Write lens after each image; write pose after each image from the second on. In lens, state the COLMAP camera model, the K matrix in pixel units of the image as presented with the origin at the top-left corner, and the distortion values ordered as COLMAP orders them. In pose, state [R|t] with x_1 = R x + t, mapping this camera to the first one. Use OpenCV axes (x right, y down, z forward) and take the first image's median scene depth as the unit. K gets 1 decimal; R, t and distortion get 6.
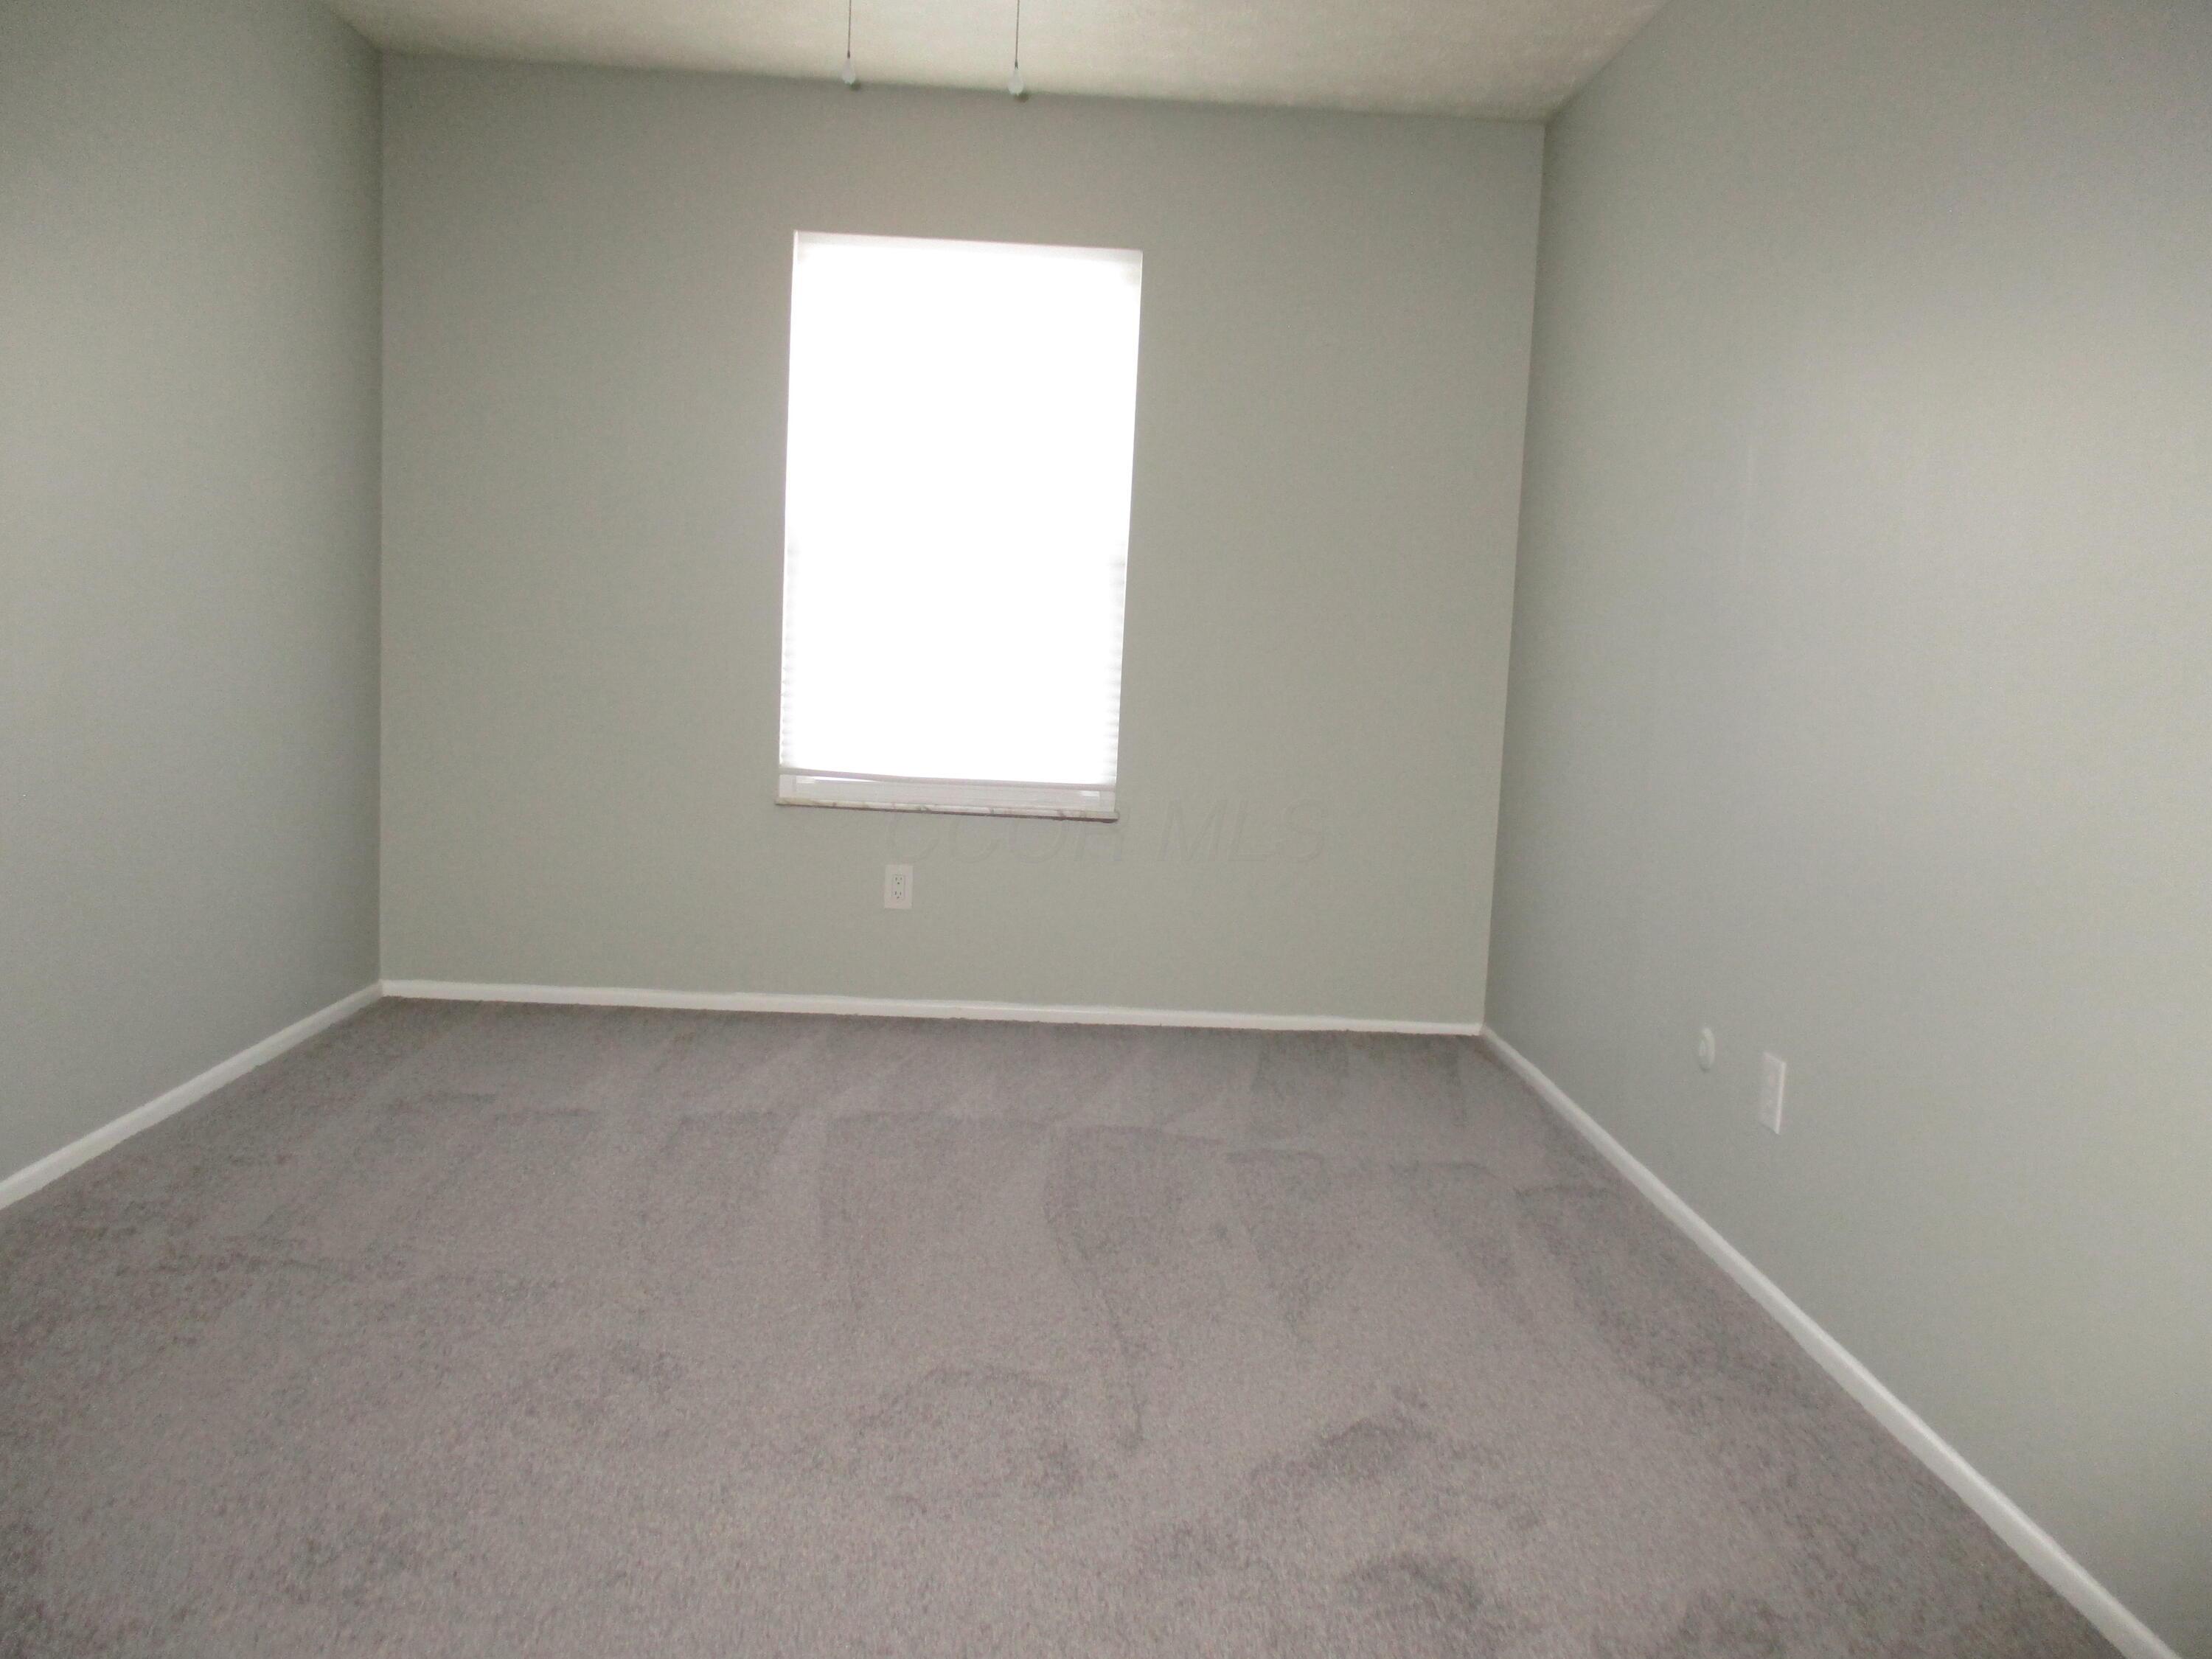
lens RADIAL K [[1860.3, 0, 1119.0], [0, 1860.3, 830.8], [0, 0, 1]] dist [-0.020259, 0.024009]
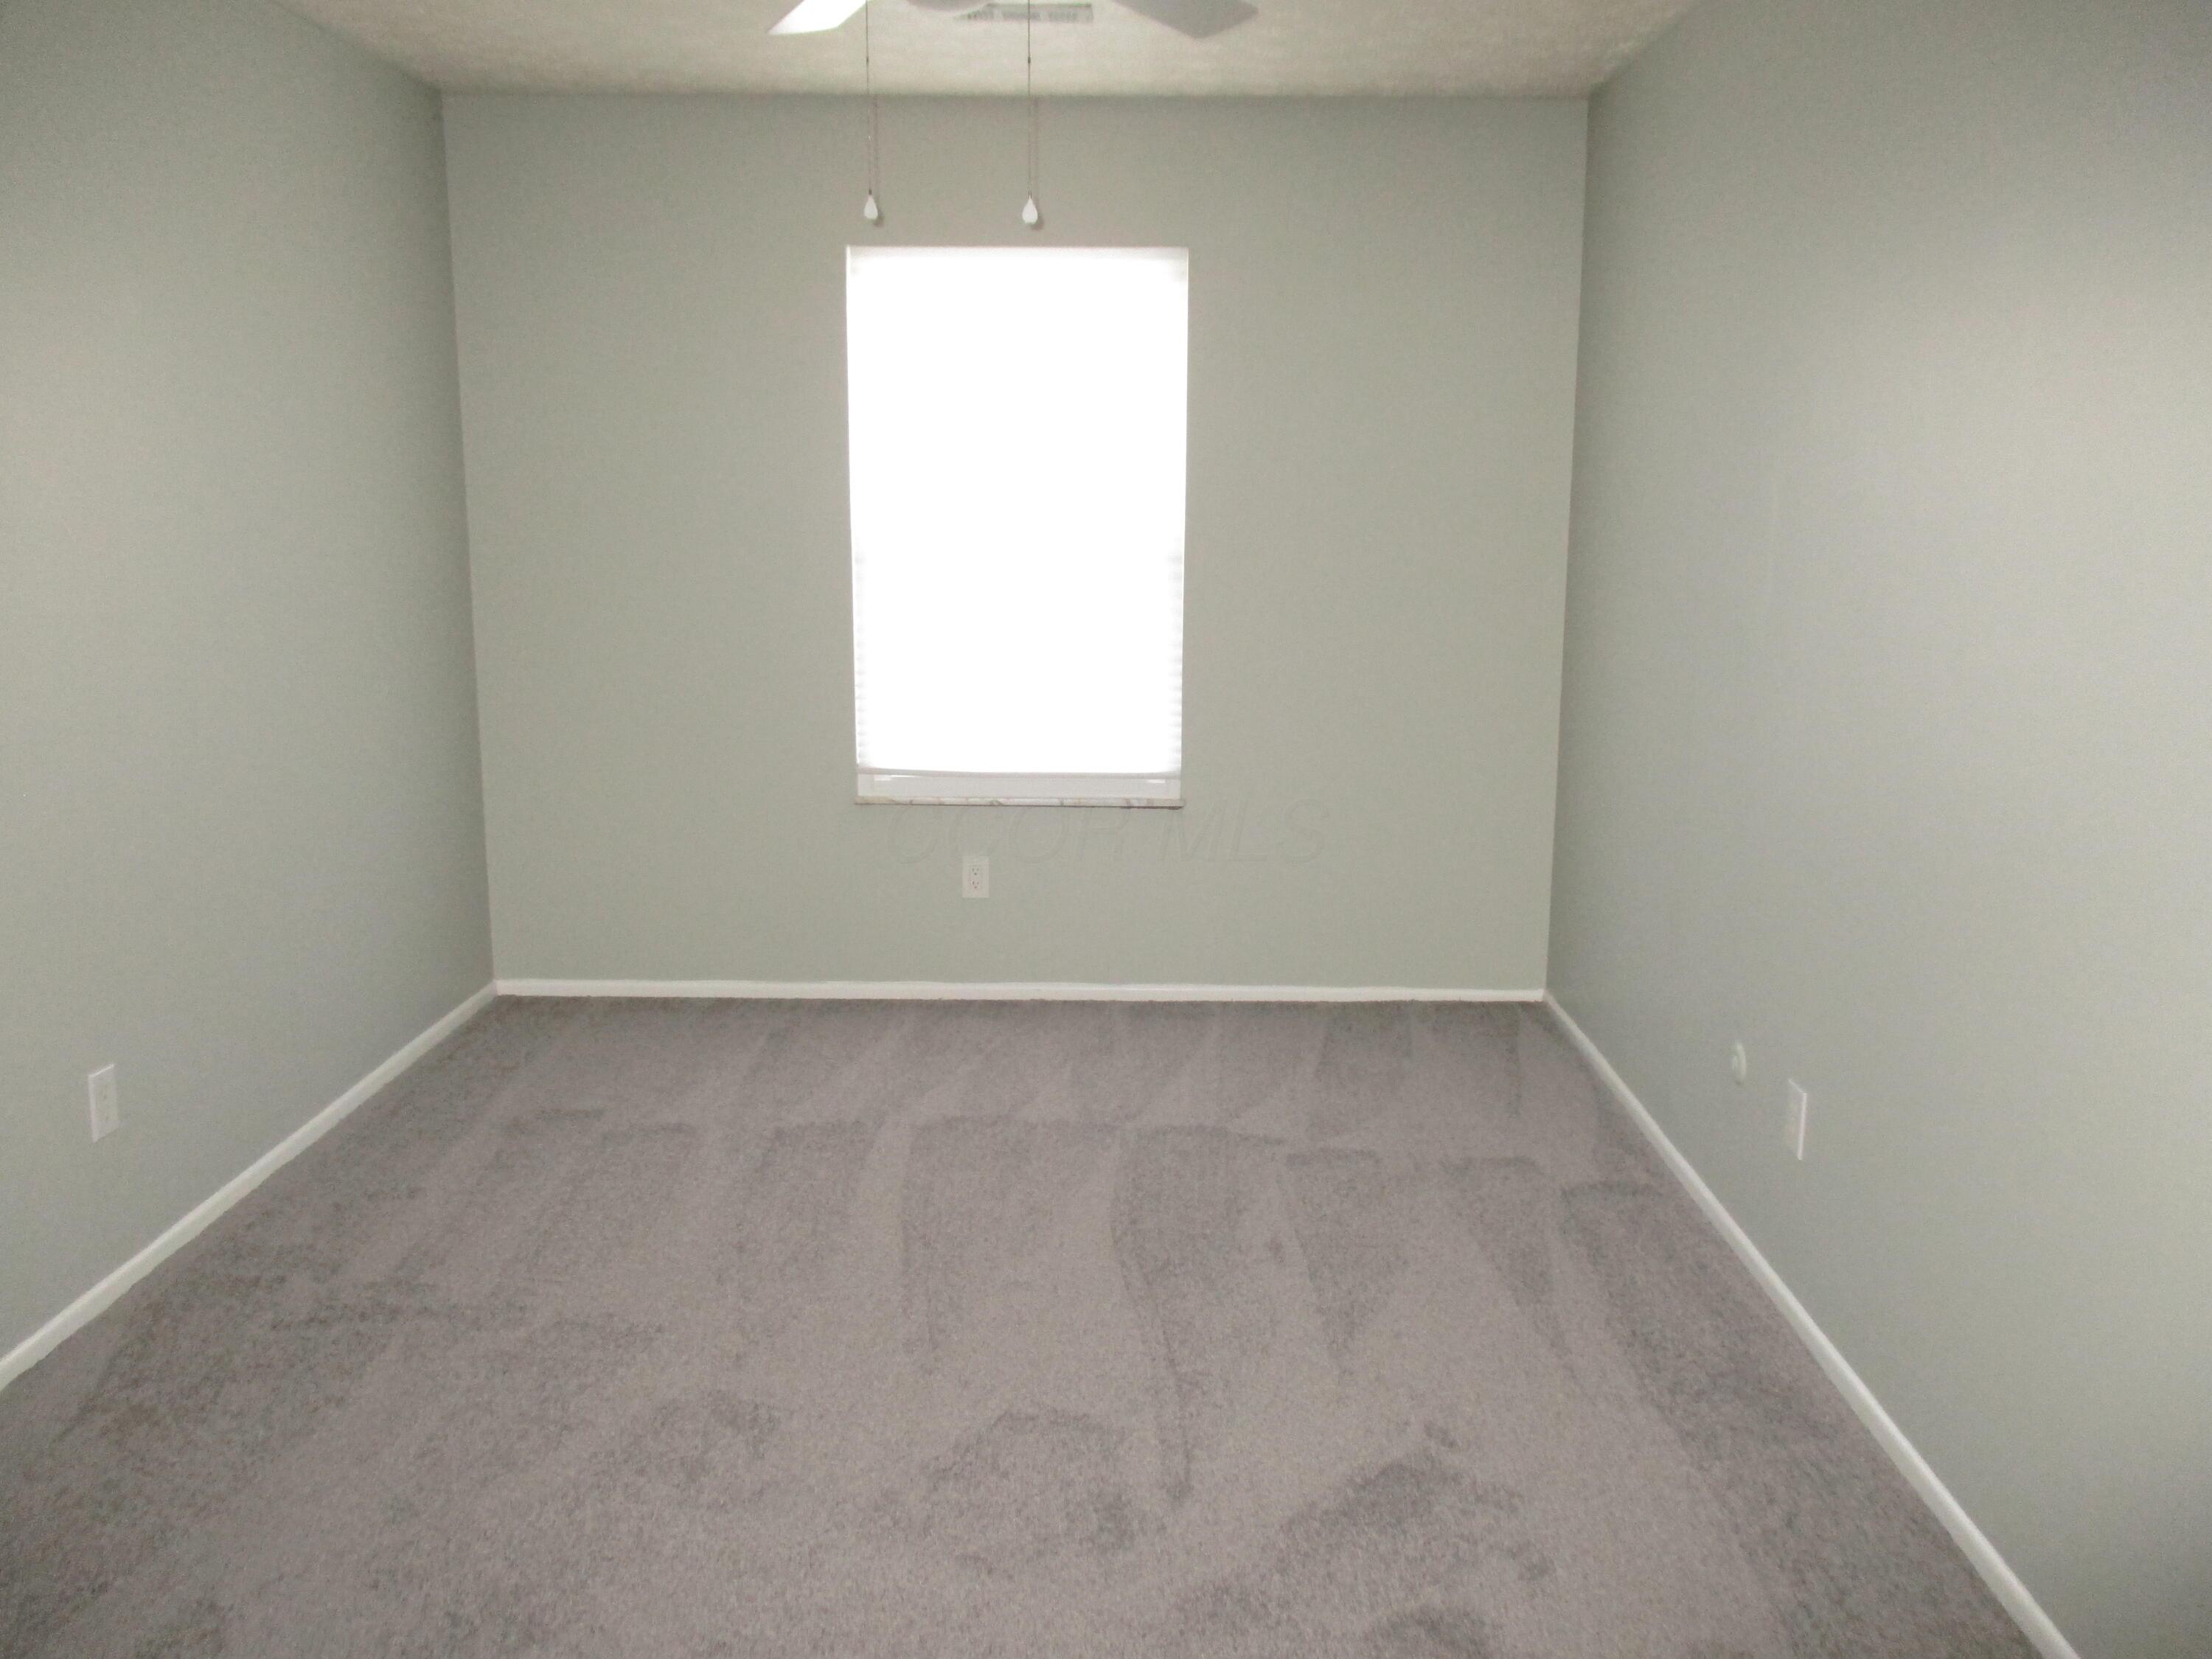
lens RADIAL K [[1860.3, 0, 1119.0], [0, 1860.3, 830.8], [0, 0, 1]] dist [-0.020259, 0.024009]
pose [[0.997809, -0.031519, -0.058162, 0.034882], [0.035833, 0.996562, 0.074694, -0.106616], [0.055608, -0.076614, 0.995509, -0.048595]]
